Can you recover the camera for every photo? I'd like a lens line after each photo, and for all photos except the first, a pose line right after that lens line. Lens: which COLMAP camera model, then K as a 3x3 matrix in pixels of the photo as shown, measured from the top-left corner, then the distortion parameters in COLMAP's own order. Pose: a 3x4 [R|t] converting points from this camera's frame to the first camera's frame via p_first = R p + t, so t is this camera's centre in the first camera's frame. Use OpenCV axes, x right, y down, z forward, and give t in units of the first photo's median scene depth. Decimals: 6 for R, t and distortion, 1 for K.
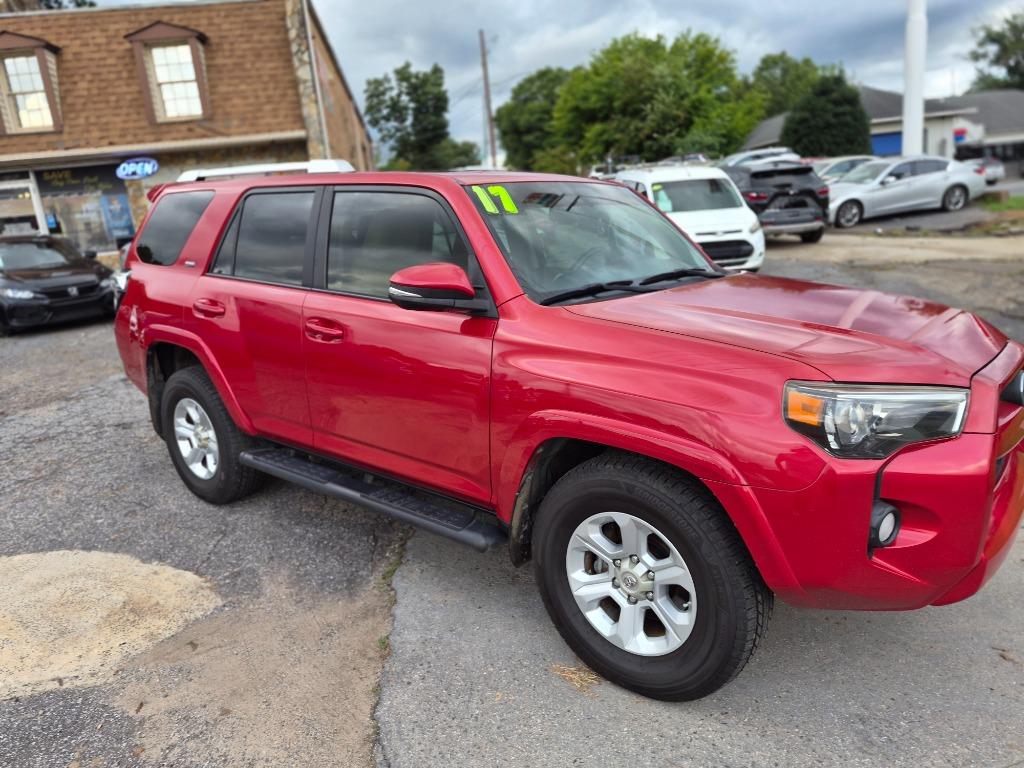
lens RADIAL K [[730.6, 0, 515.7], [0, 730.6, 384.8], [0, 0, 1]] dist [0.048027, -0.043690]
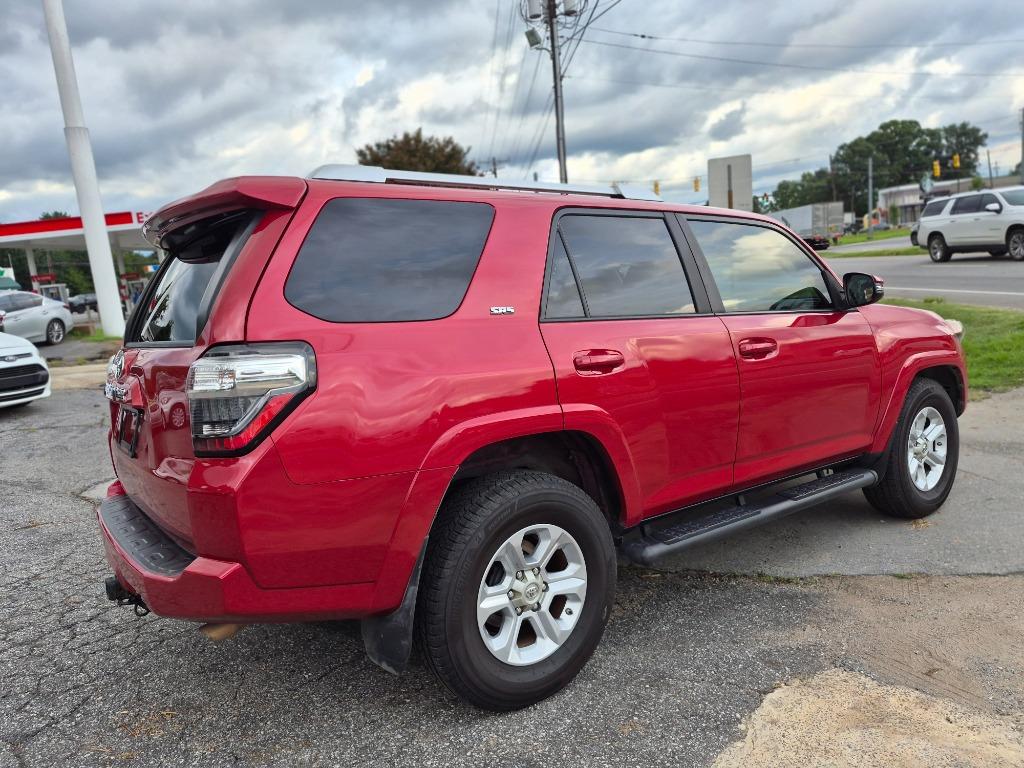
lens RADIAL K [[730.6, 0, 496.6], [0, 730.6, 393.5], [0, 0, 1]] dist [0.048027, -0.043690]
pose [[0.241681, -0.096492, 0.965546, -0.338502], [0.282601, 0.958909, 0.025092, -0.037377], [-0.928292, 0.266800, 0.259019, 0.278104]]
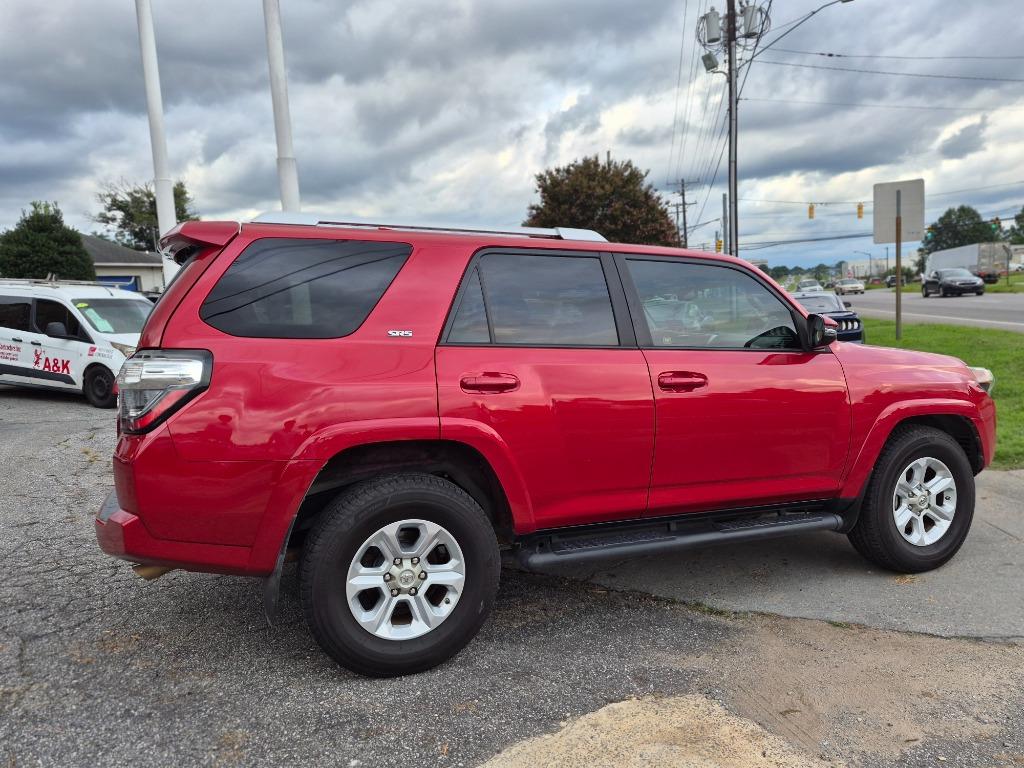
lens RADIAL K [[730.6, 0, 497.8], [0, 730.6, 388.5], [0, 0, 1]] dist [0.048027, -0.043690]
pose [[0.478034, -0.040832, 0.877392, -0.334874], [0.207868, 0.975801, -0.067842, -0.013740], [-0.853390, 0.214812, 0.474954, 0.186043]]
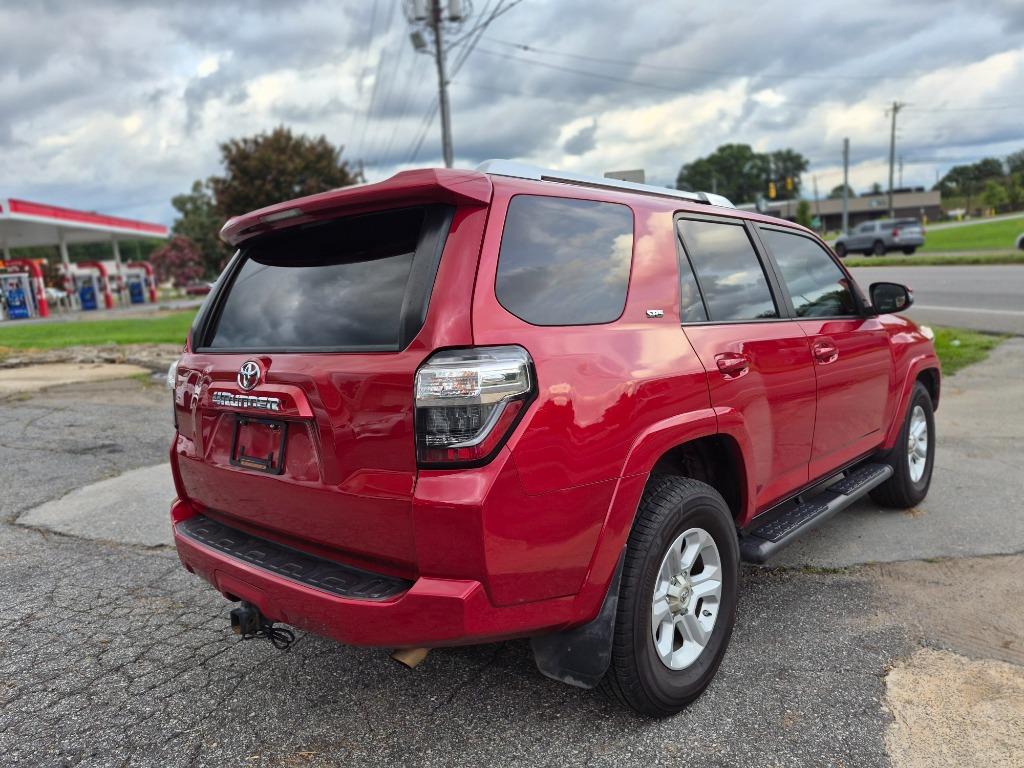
lens RADIAL K [[730.6, 0, 495.3], [0, 730.6, 405.2], [0, 0, 1]] dist [0.048027, -0.043690]
pose [[0.053314, -0.105150, 0.993026, -0.345105], [0.286811, 0.954152, 0.085636, -0.059890], [-0.956503, 0.280245, 0.081028, 0.355749]]
